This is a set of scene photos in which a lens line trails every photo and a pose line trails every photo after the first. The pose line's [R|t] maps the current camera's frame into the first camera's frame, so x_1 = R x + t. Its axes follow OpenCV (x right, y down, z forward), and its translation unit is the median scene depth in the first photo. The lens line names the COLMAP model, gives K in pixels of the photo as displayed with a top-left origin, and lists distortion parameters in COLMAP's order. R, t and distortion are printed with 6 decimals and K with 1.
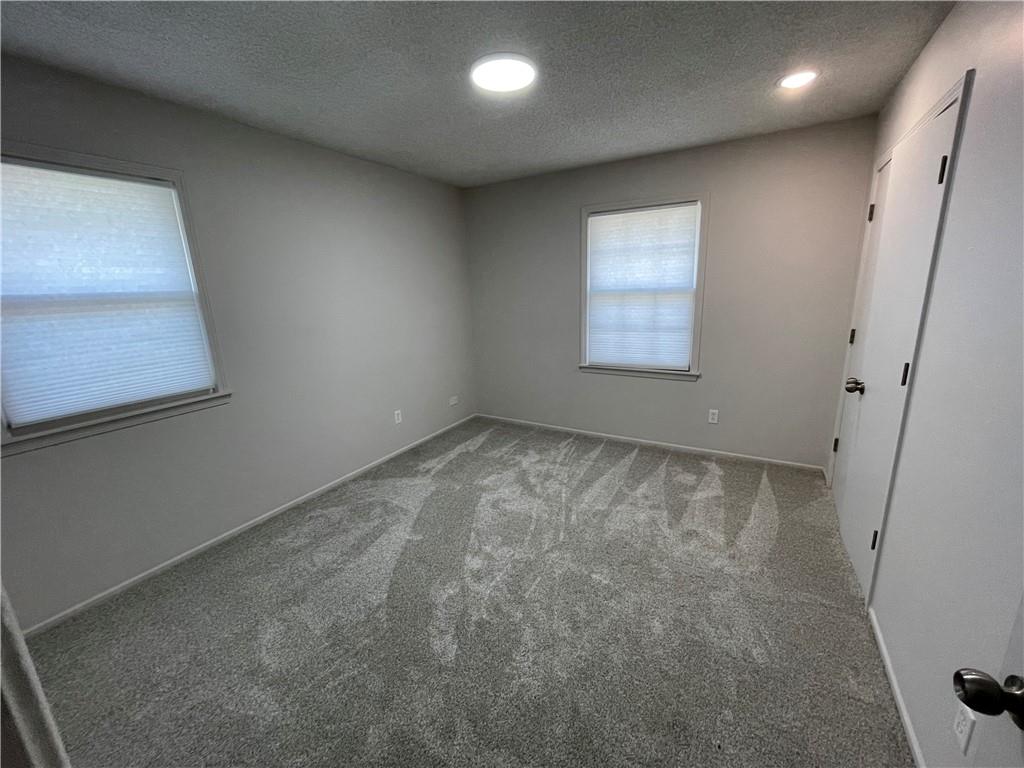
lens RADIAL K [[428.8, 0, 512.0], [0, 428.8, 384.0], [0, 0, 1]] dist [-0.000547, -0.000012]
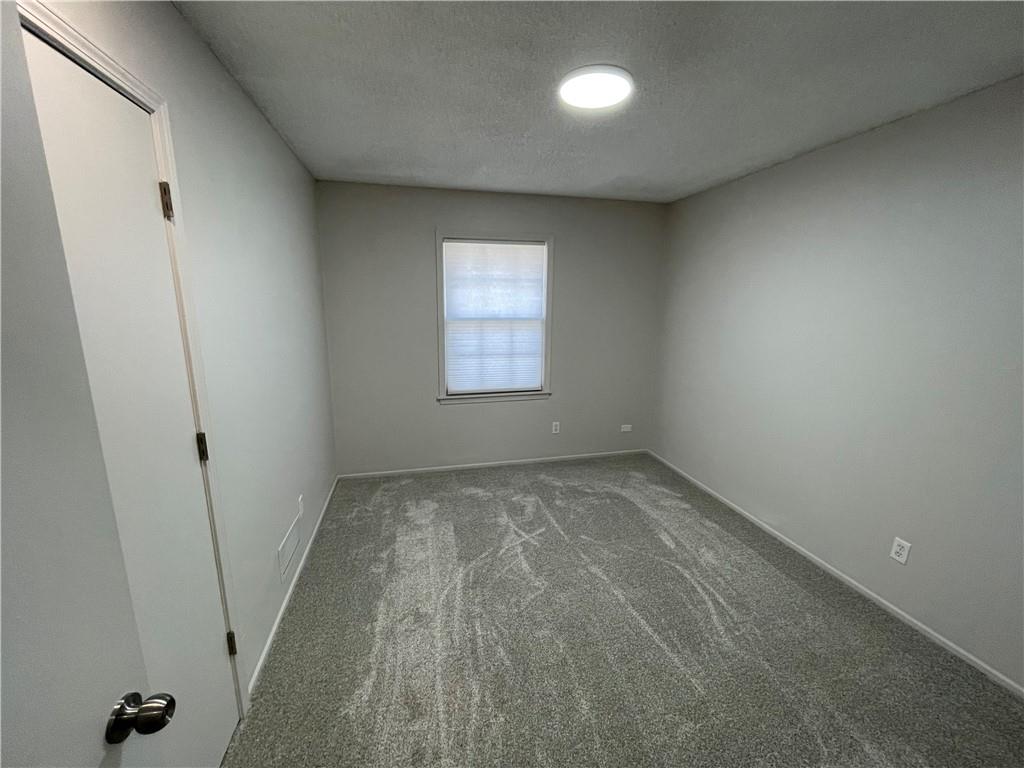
lens RADIAL K [[428.8, 0, 512.0], [0, 428.8, 384.0], [0, 0, 1]] dist [-0.000547, -0.000012]
pose [[0.710095, -0.092744, 0.697971, -0.409758], [0.138148, 0.990371, -0.008950, -0.045607], [-0.690420, 0.102778, 0.716070, 0.243057]]
